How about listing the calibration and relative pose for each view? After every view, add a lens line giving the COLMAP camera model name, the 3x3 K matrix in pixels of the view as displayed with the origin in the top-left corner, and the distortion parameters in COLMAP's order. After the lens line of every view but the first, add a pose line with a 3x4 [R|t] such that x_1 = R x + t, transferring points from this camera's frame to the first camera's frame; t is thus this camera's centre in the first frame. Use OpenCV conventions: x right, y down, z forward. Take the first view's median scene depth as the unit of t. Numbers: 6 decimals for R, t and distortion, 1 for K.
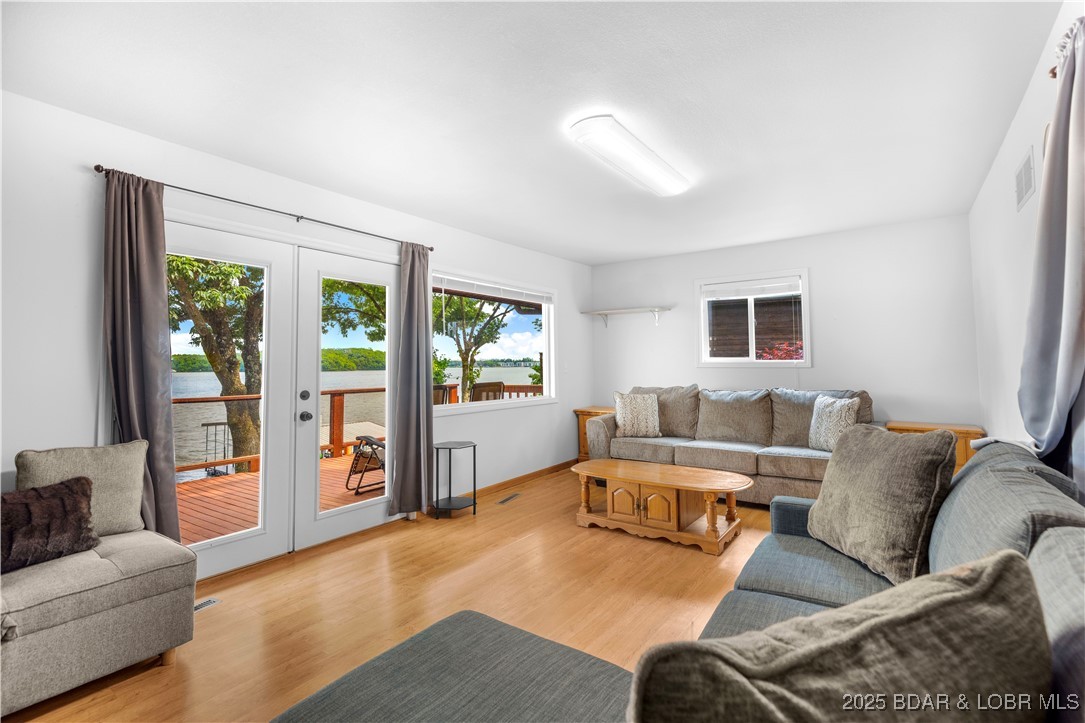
lens RADIAL K [[491.2, 0, 538.3], [0, 491.2, 359.0], [0, 0, 1]] dist [0.000454, 0.000920]
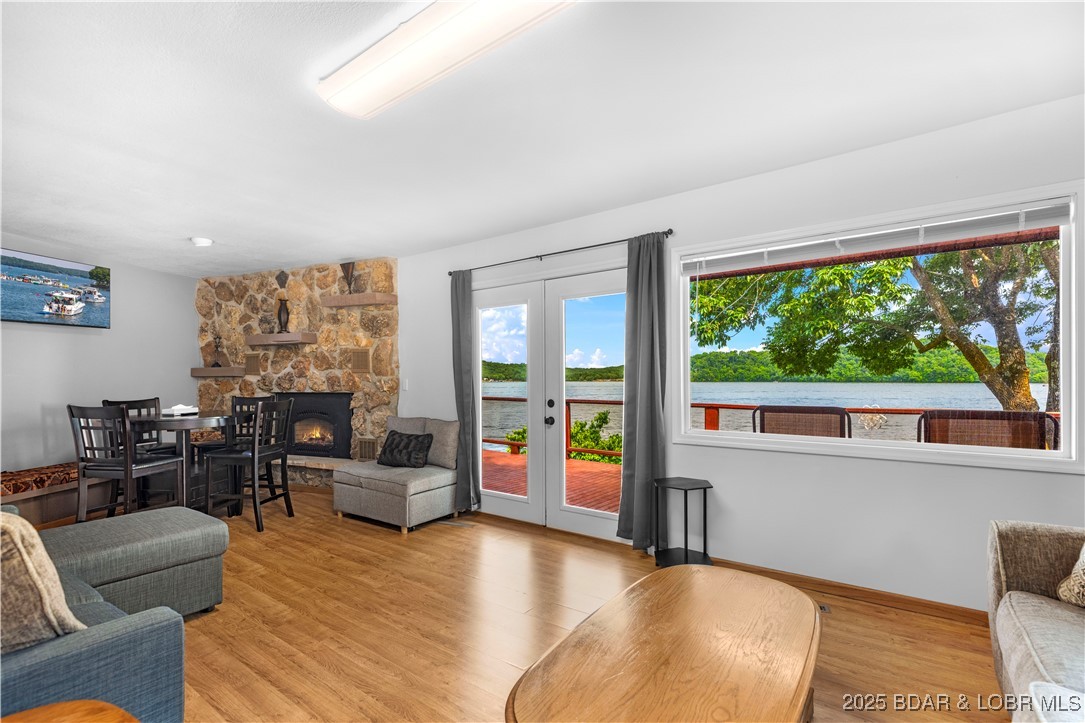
lens RADIAL K [[491.2, 0, 525.1], [0, 491.2, 380.9], [0, 0, 1]] dist [0.000454, 0.000920]
pose [[-0.014308, 0.010211, -0.999845, 0.625917], [0.016243, 0.999818, 0.009978, 0.007782], [0.999766, -0.016098, -0.014471, 0.821435]]
